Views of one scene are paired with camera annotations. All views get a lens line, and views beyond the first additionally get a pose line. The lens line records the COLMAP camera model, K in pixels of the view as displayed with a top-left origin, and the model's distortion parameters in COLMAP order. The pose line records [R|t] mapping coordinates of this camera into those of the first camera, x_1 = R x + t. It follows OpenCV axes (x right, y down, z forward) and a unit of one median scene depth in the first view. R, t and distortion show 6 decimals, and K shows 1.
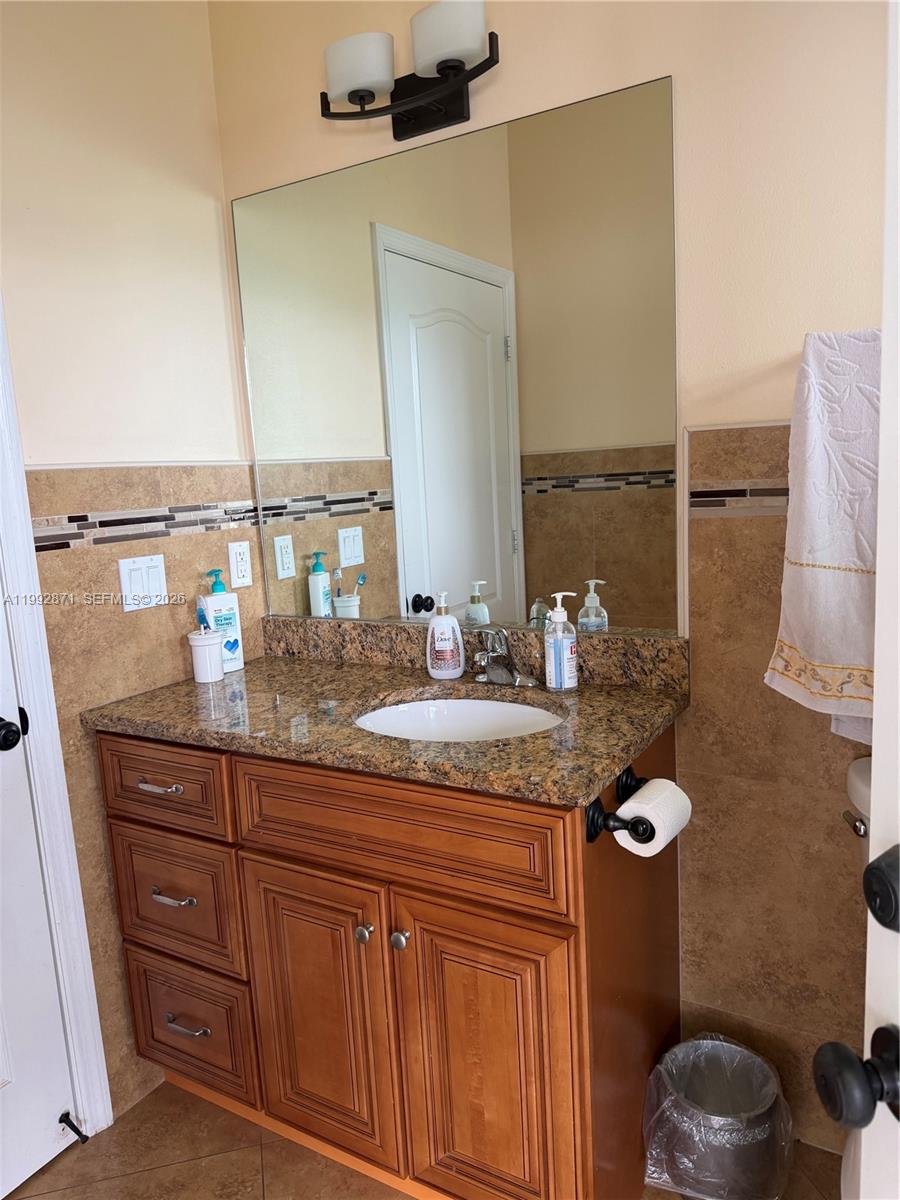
lens RADIAL K [[836.2, 0, 450.0], [0, 836.2, 600.0], [0, 0, 1]] dist [0.106391, -0.176874]
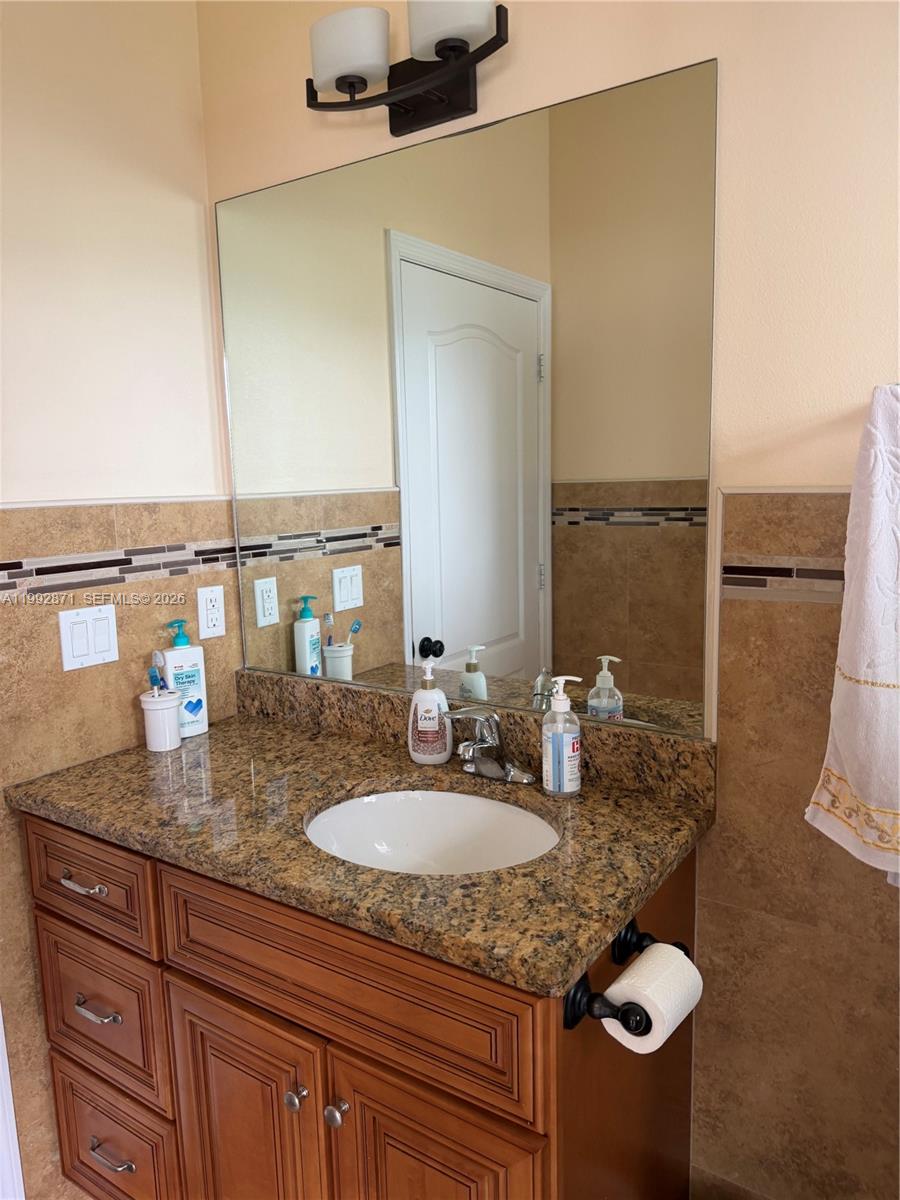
lens RADIAL K [[838.9, 0, 457.5], [0, 838.9, 601.3], [0, 0, 1]] dist [0.035603, -0.035672]
pose [[0.998038, 0.039305, -0.048746, 0.062857], [-0.039400, 0.999223, -0.000995, -0.076709], [0.048669, 0.002914, 0.998811, 0.157576]]
